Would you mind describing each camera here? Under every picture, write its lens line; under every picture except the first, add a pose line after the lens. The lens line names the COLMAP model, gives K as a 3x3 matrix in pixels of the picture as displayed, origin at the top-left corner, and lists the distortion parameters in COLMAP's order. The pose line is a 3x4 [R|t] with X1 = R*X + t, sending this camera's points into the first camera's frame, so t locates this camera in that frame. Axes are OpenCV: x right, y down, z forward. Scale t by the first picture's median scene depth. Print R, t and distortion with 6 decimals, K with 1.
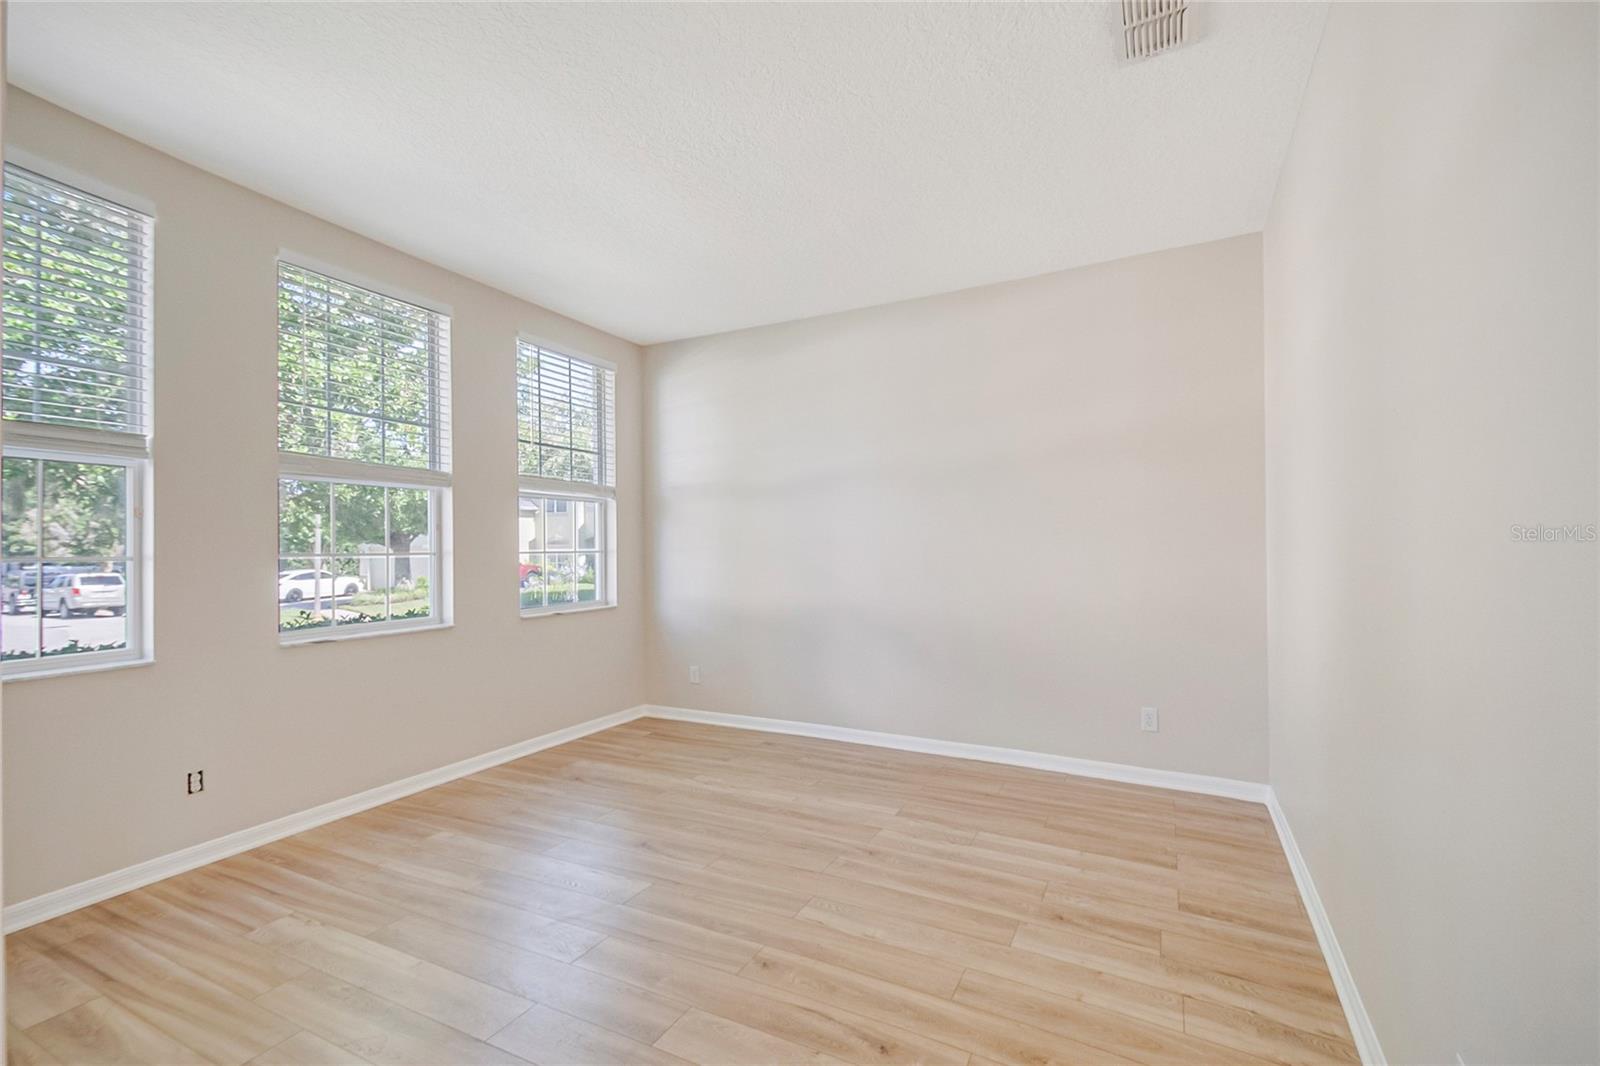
lens RADIAL K [[707.3, 0, 799.9], [0, 707.3, 537.9], [0, 0, 1]] dist [0.013467, -0.013812]
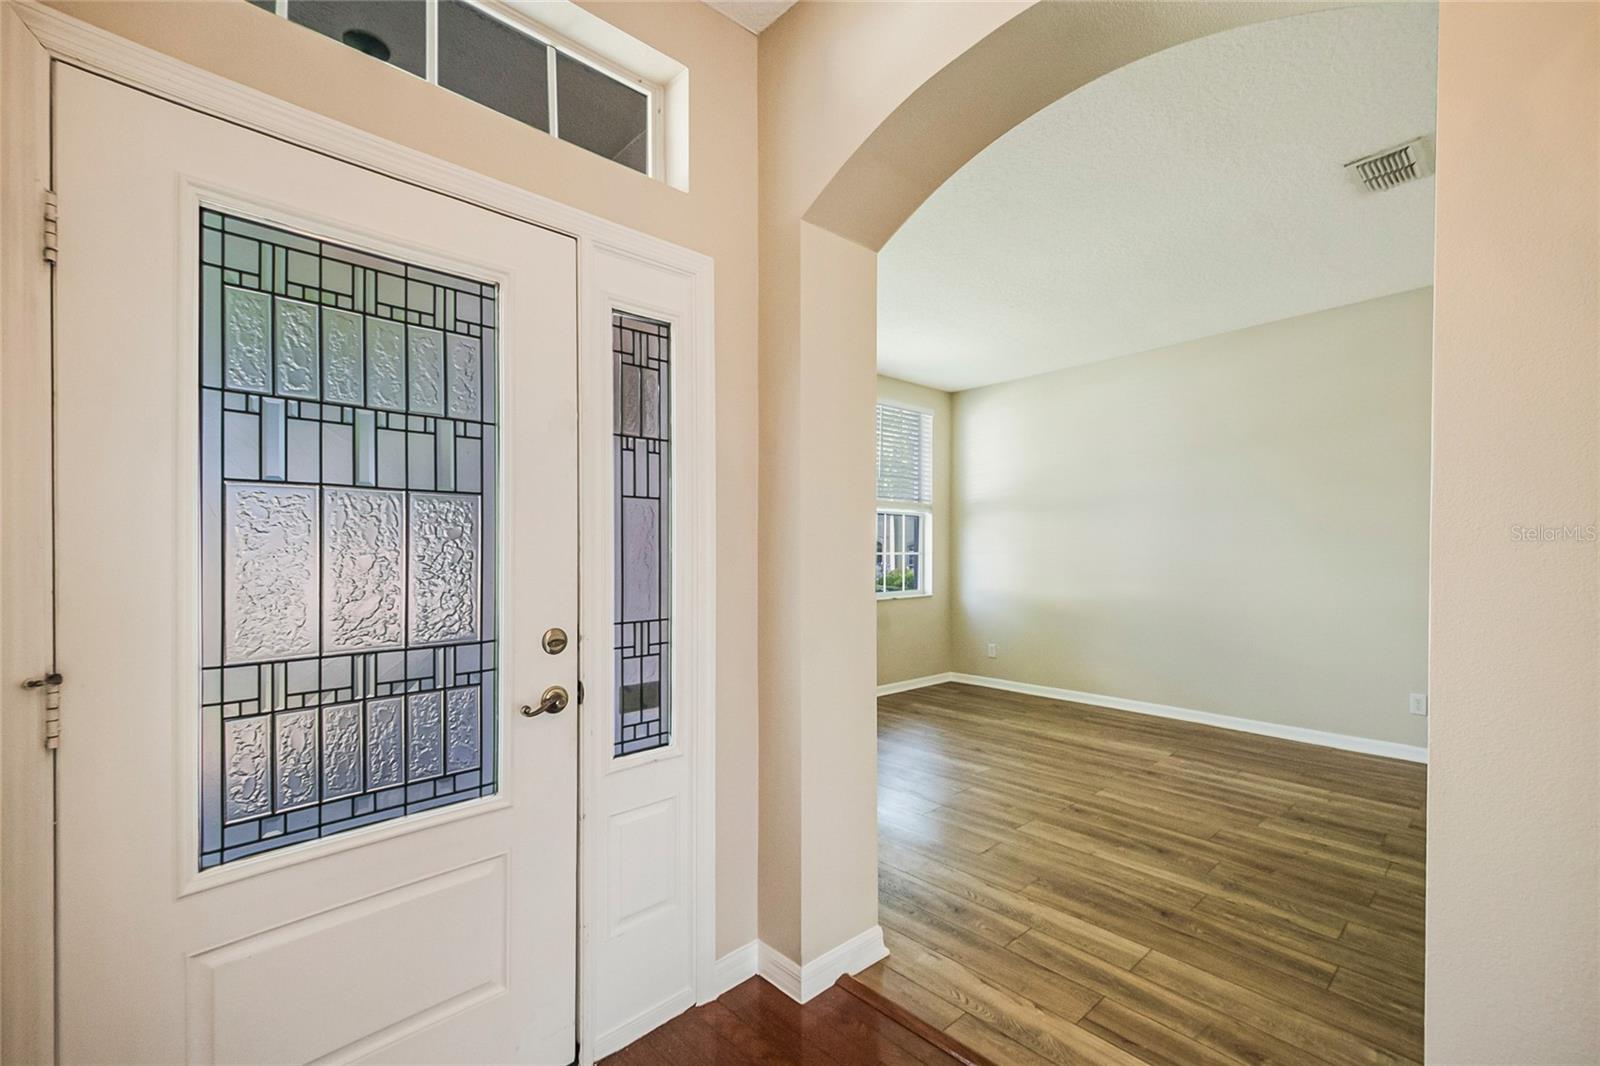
lens RADIAL K [[652.7, 0, 796.6], [0, 652.7, 537.5], [0, 0, 1]] dist [-0.001460, -0.000044]
pose [[0.926730, 0.000872, -0.375726, -0.063104], [-0.003114, 0.999981, -0.005361, -0.012258], [0.375715, 0.006139, 0.926715, -0.475199]]
